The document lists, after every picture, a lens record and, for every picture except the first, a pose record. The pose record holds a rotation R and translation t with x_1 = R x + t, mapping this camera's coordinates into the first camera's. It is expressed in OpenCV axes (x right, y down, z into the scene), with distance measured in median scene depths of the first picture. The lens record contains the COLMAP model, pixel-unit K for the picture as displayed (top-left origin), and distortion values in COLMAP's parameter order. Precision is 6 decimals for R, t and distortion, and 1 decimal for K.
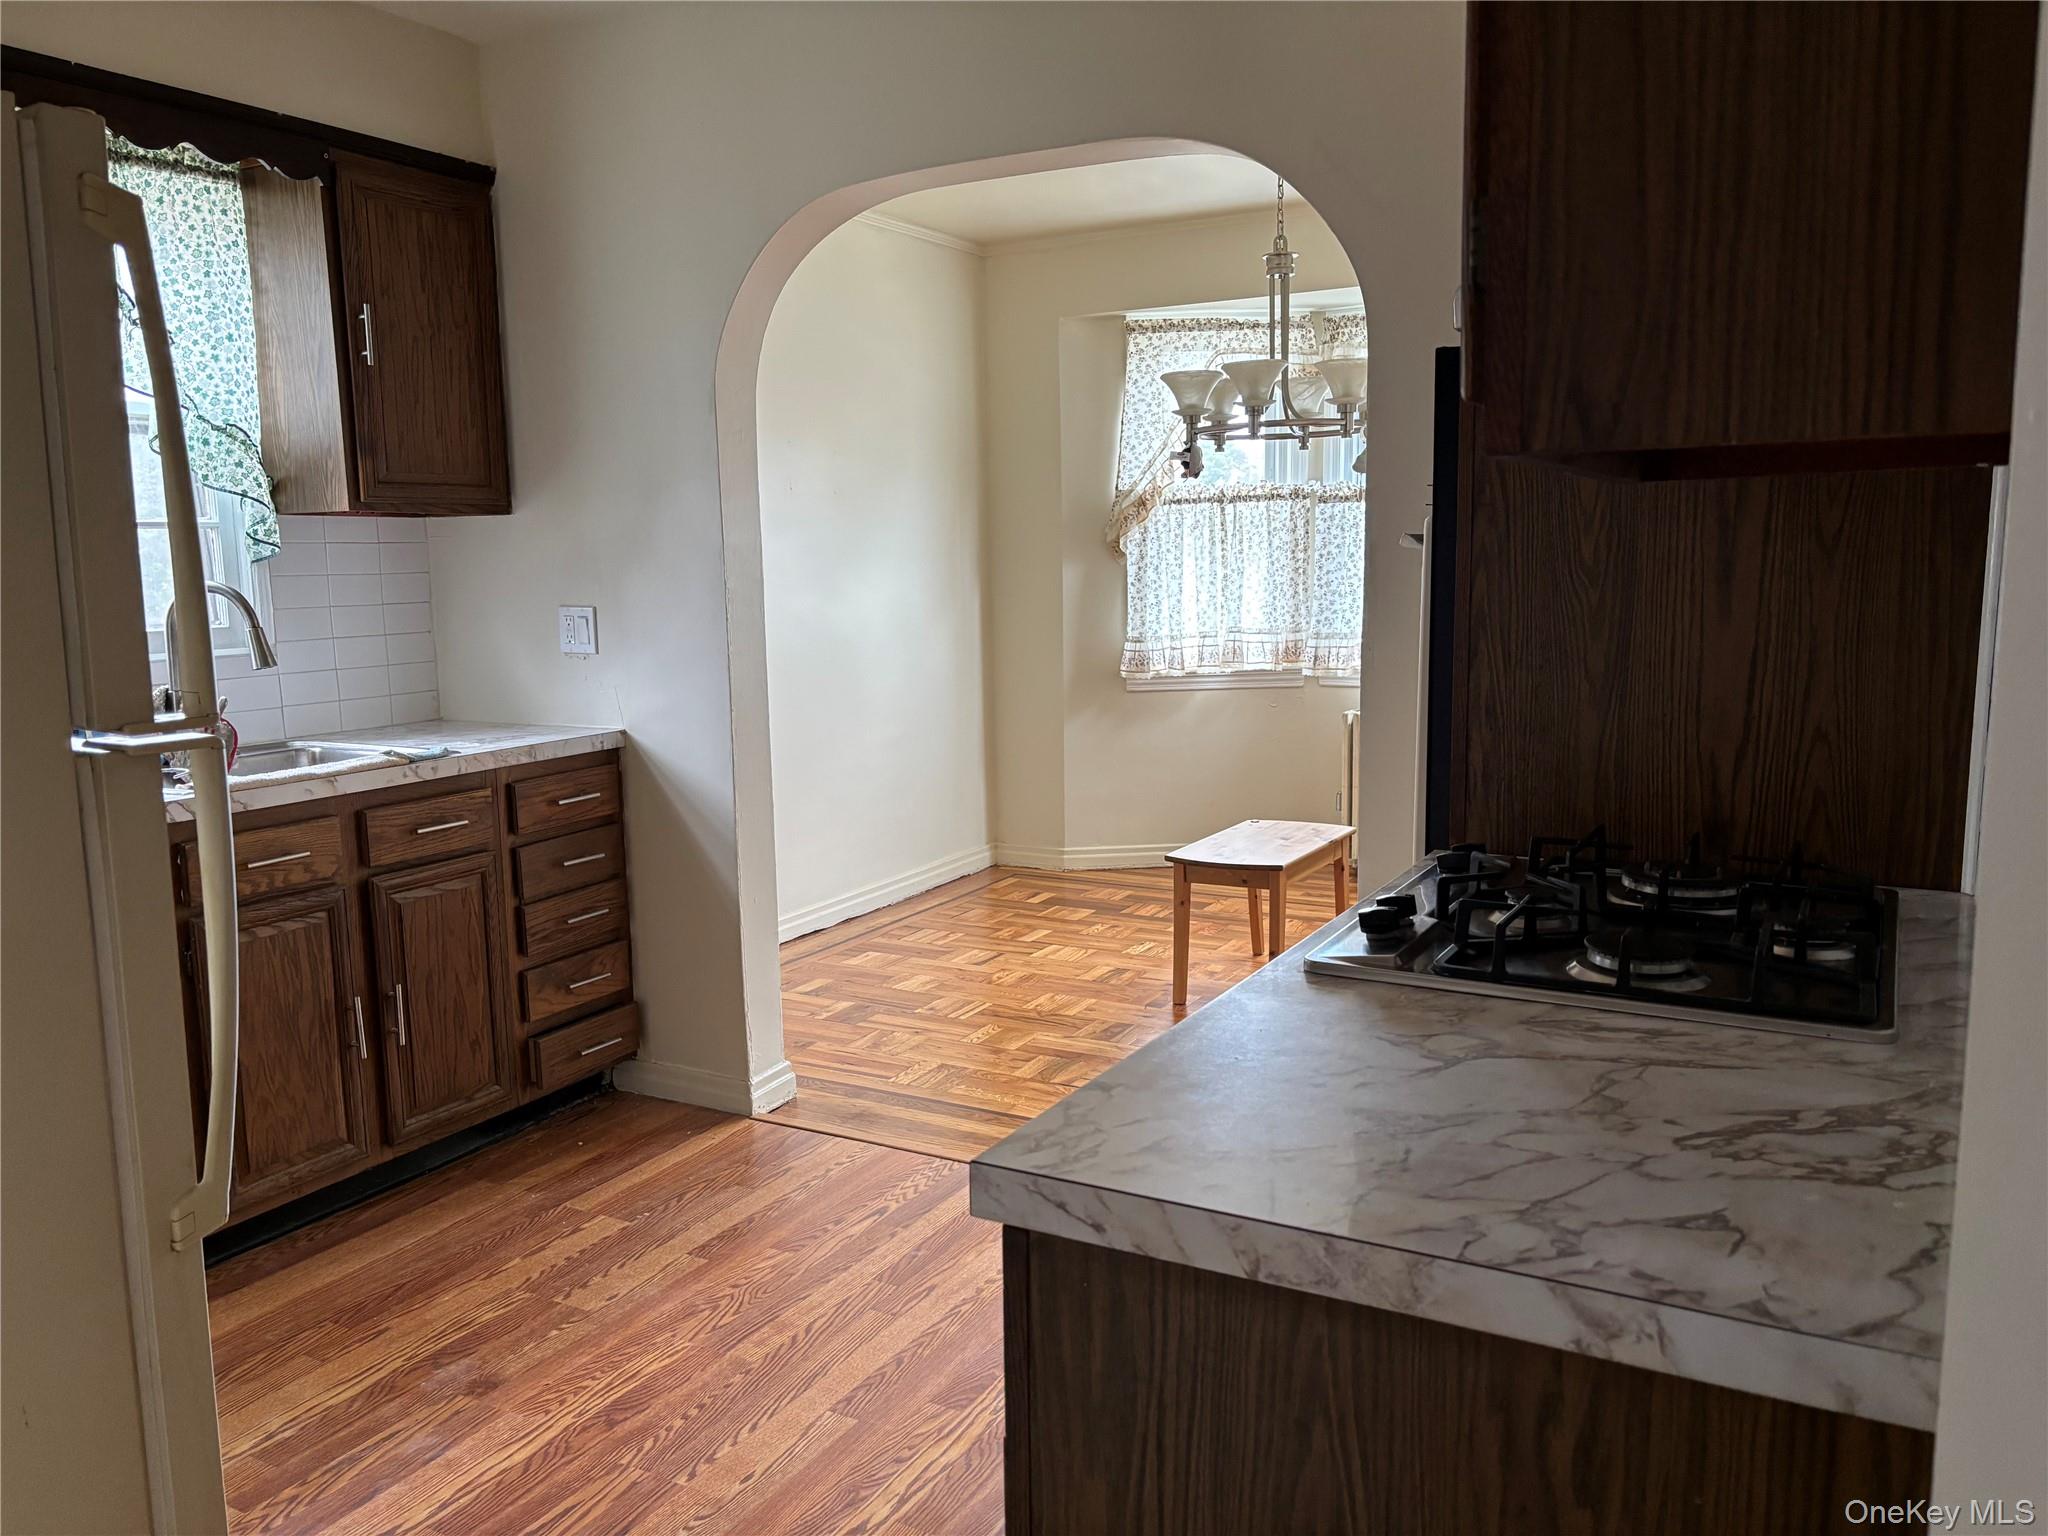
lens RADIAL K [[1549.5, 0, 1008.7], [0, 1549.5, 824.2], [0, 0, 1]] dist [0.066483, -0.079009]
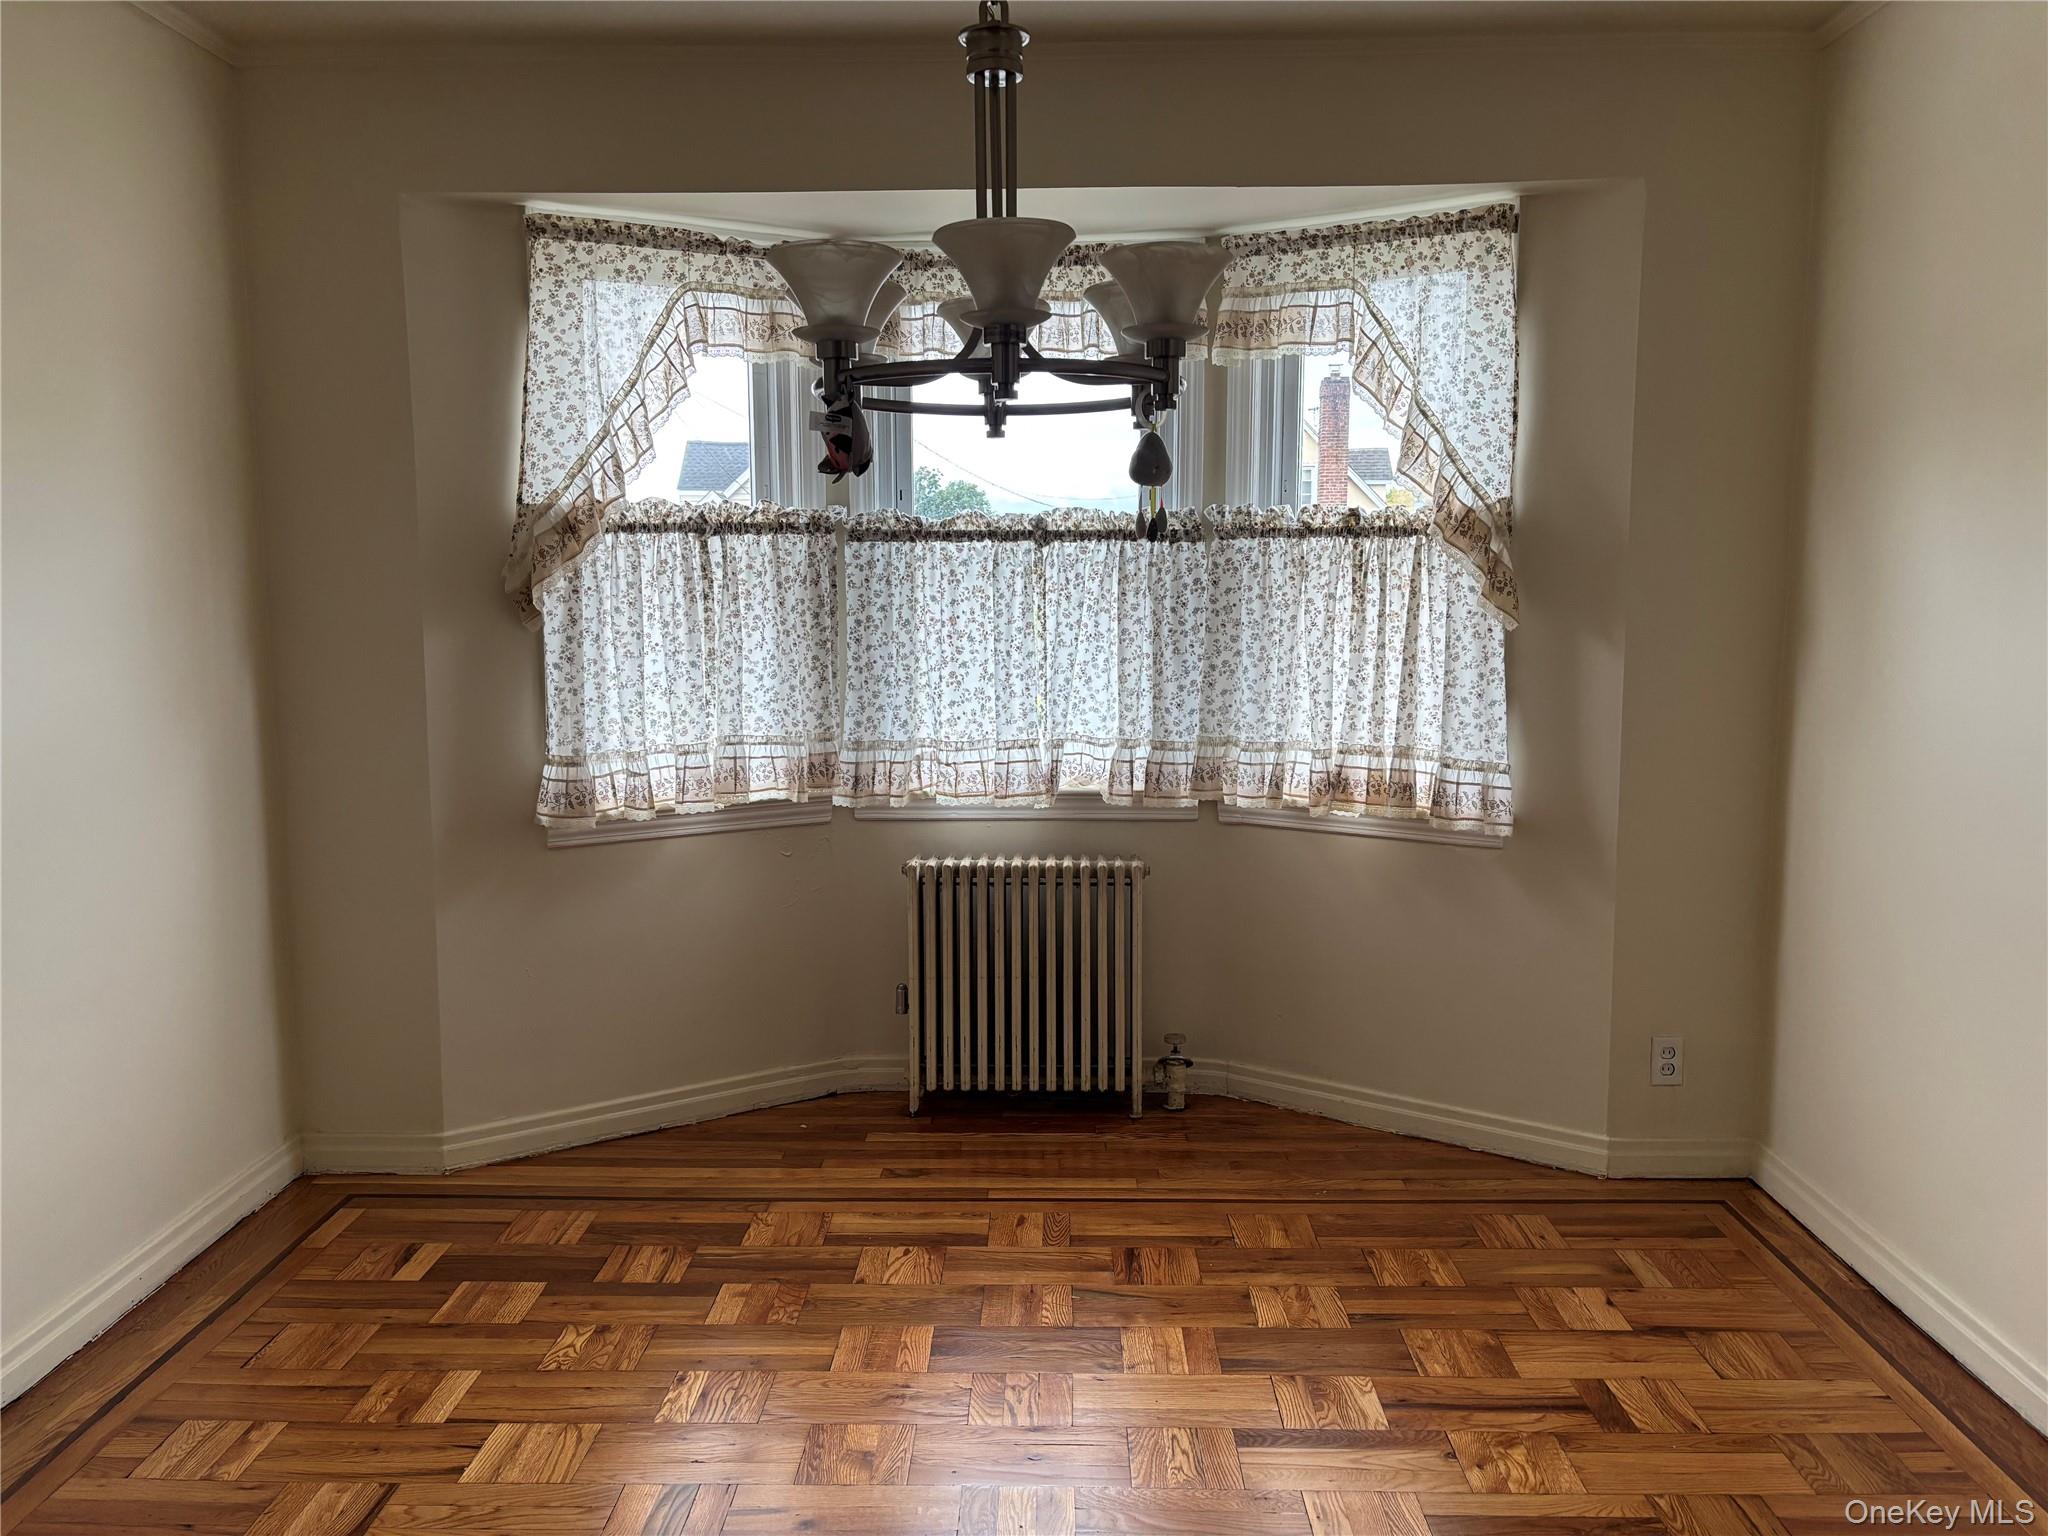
lens RADIAL K [[1549.5, 0, 1021.1], [0, 1549.5, 772.0], [0, 0, 1]] dist [0.066483, -0.079009]
pose [[0.881476, -0.038435, 0.470661, -0.042719], [0.066849, 0.996801, -0.043798, -0.078688], [-0.467472, 0.070070, 0.881226, 0.412106]]
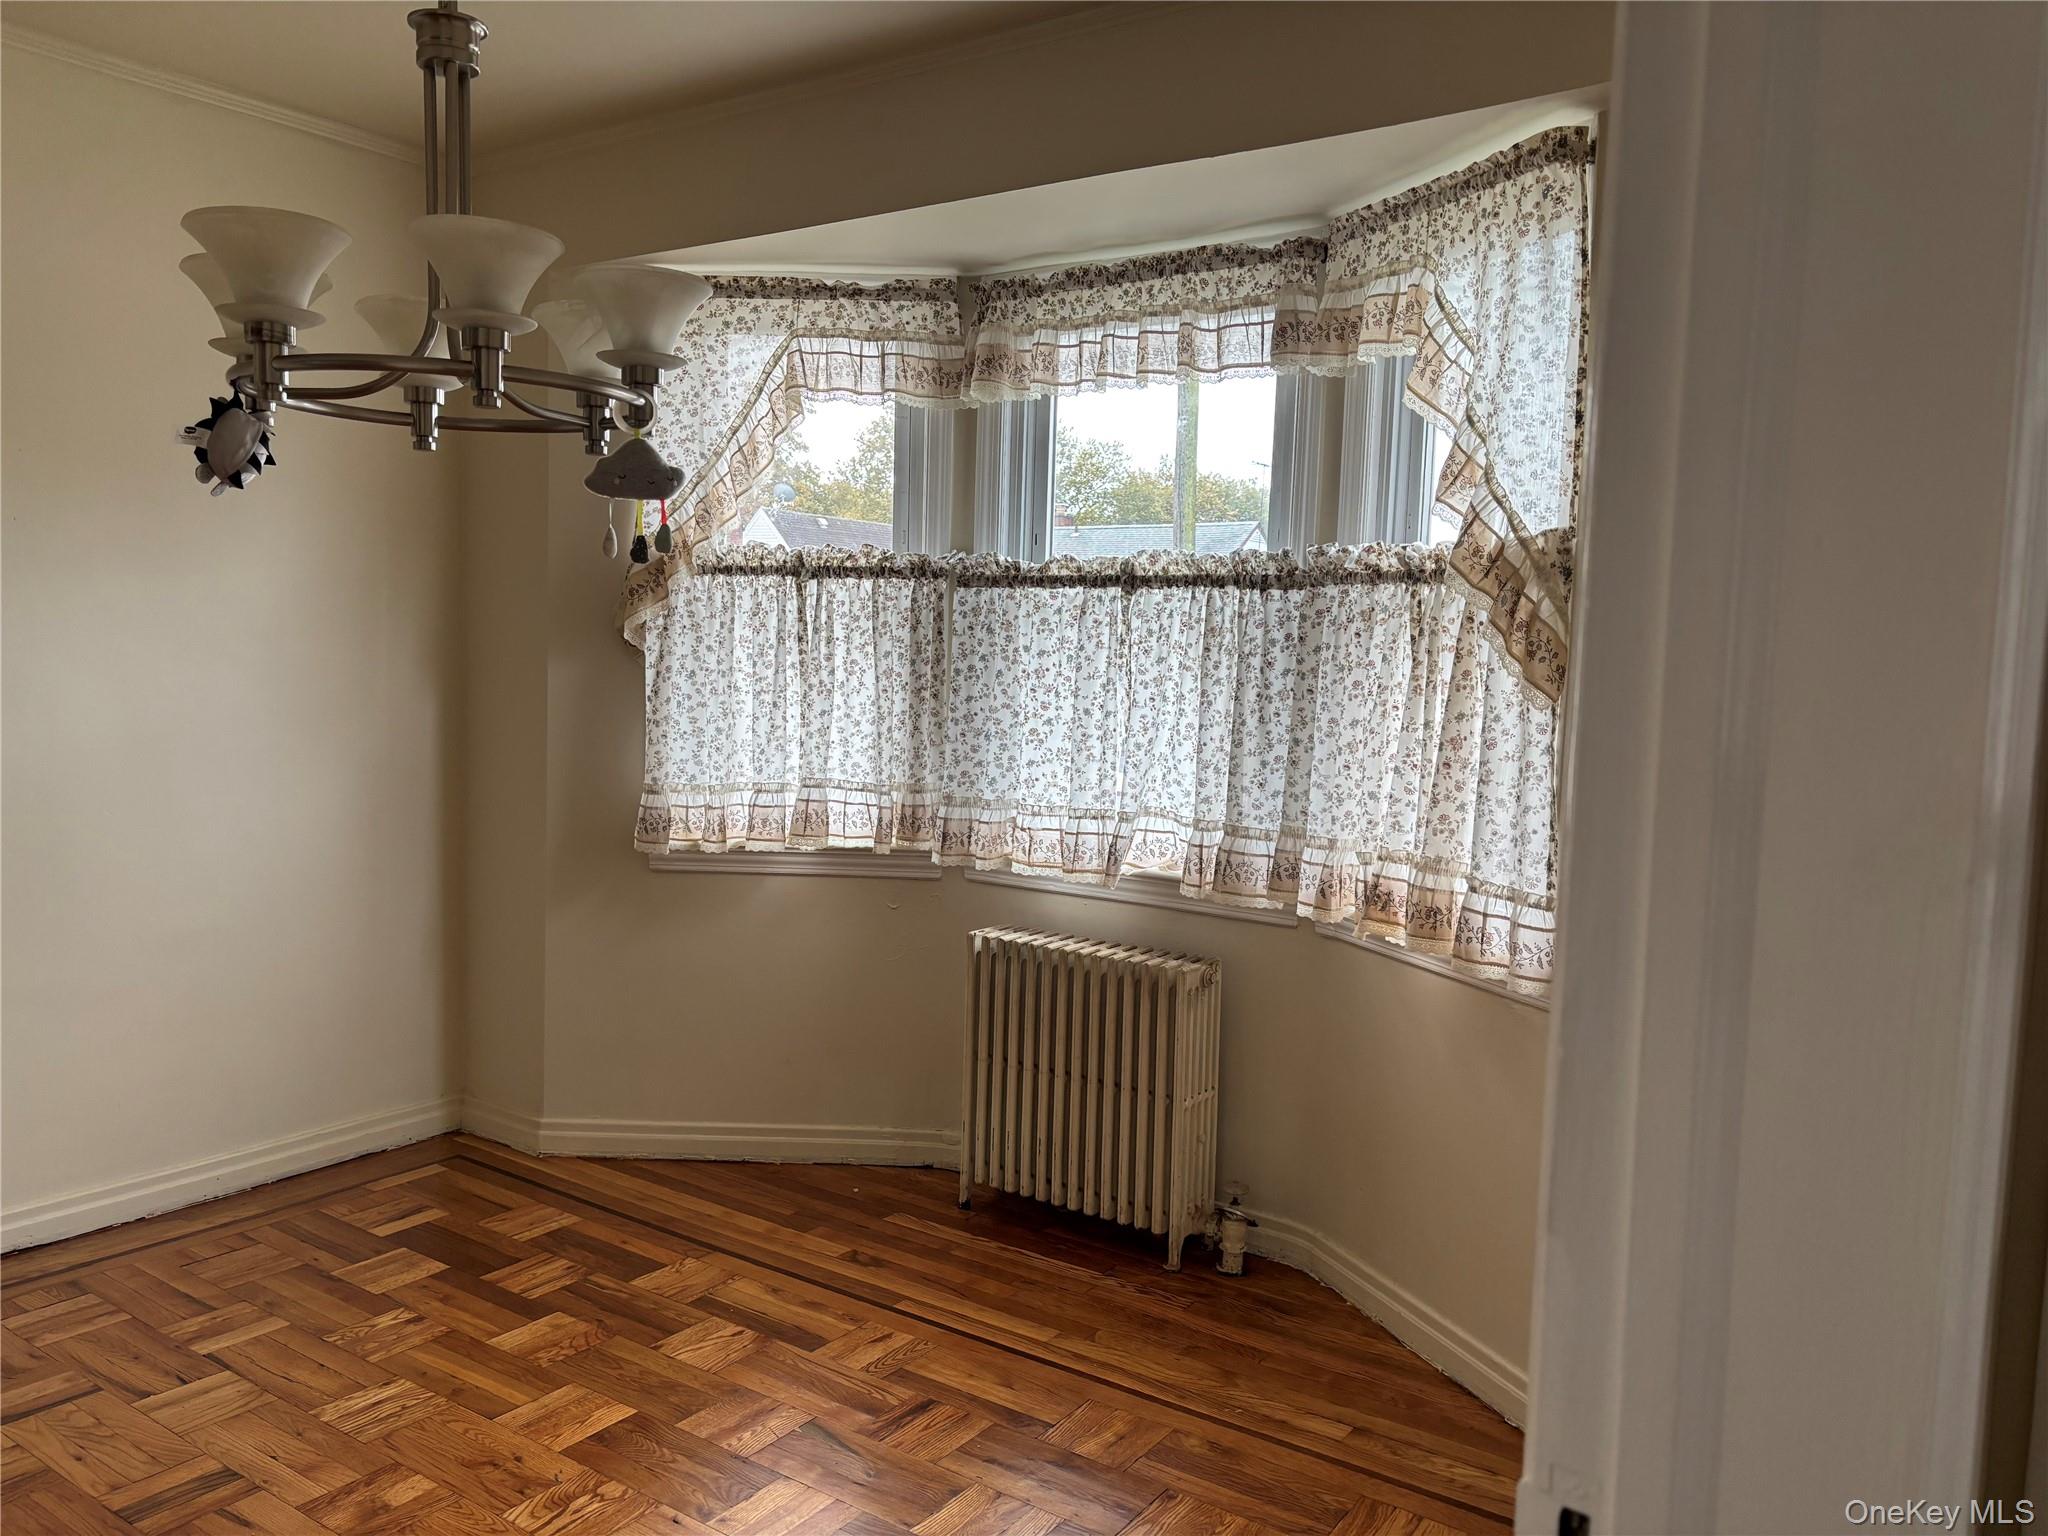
lens RADIAL K [[1549.5, 0, 1036.7], [0, 1549.5, 784.4], [0, 0, 1]] dist [0.066483, -0.079009]
pose [[0.994249, 0.060458, -0.088391, 0.288451], [-0.067923, 0.994144, -0.084048, -0.080067], [0.082793, 0.089568, 0.992534, 0.408089]]
